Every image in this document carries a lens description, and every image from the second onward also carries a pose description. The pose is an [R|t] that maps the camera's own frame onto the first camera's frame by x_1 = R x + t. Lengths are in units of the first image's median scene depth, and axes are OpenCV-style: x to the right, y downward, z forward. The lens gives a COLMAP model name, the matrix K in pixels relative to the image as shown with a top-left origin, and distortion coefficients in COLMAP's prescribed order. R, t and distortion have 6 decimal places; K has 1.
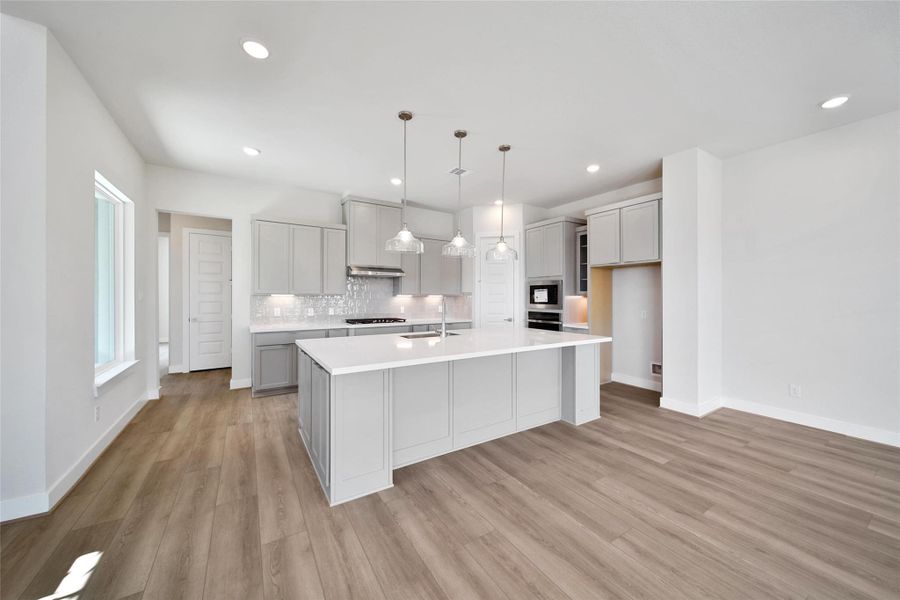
lens RADIAL K [[326.7, 0, 449.7], [0, 326.7, 296.5], [0, 0, 1]] dist [-0.004644, -0.000209]
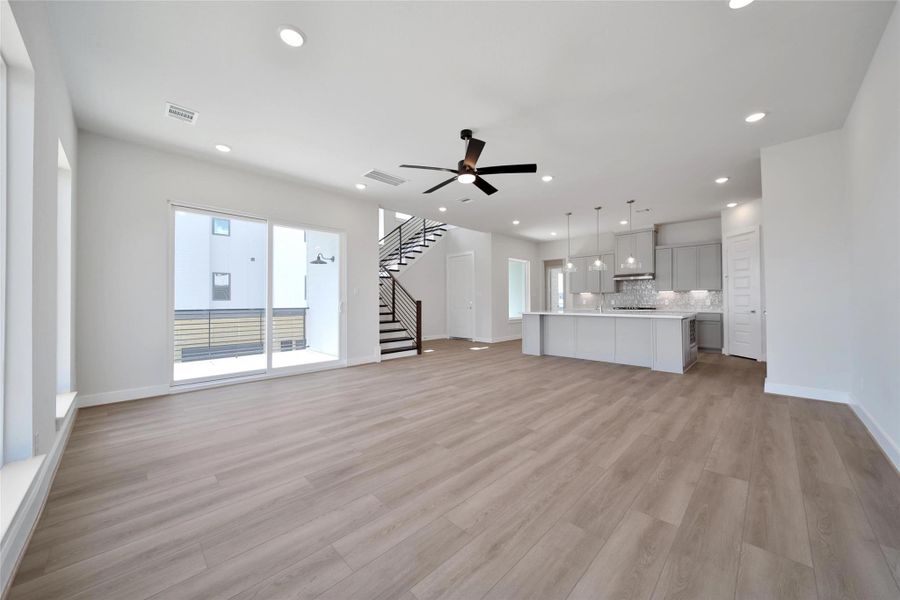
lens RADIAL K [[326.7, 0, 451.1], [0, 326.7, 301.5], [0, 0, 1]] dist [-0.004644, -0.000209]
pose [[0.223824, -0.004753, -0.974618, 1.234073], [0.007256, 0.999969, -0.003210, 0.045619], [0.974603, -0.006354, 0.223851, -0.220388]]
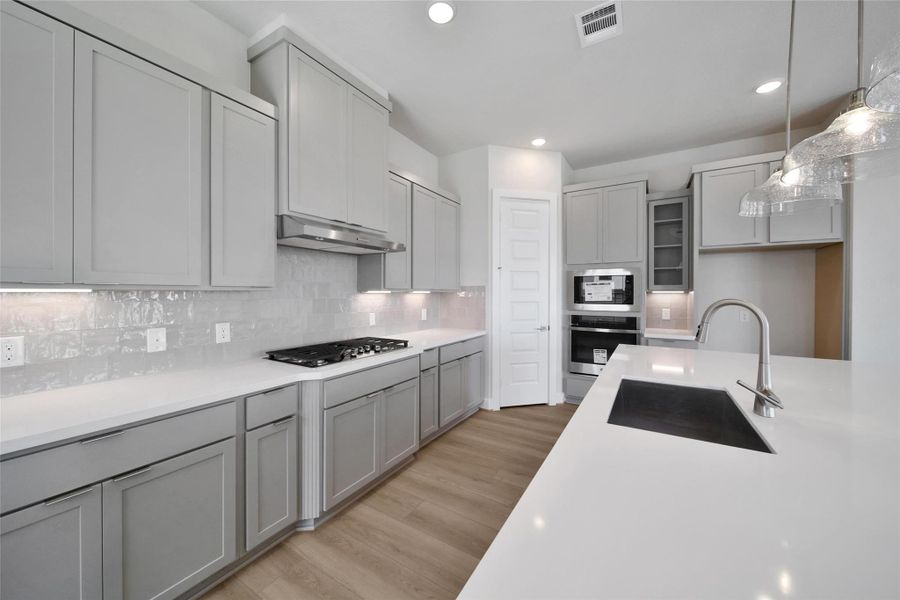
lens RADIAL K [[326.7, 0, 455.4], [0, 326.7, 295.8], [0, 0, 1]] dist [-0.004644, -0.000209]
pose [[0.899281, -0.005678, 0.437334, -0.320905], [0.001319, 0.999946, 0.010271, -0.000895], [-0.437369, -0.008659, 0.899240, 0.611484]]
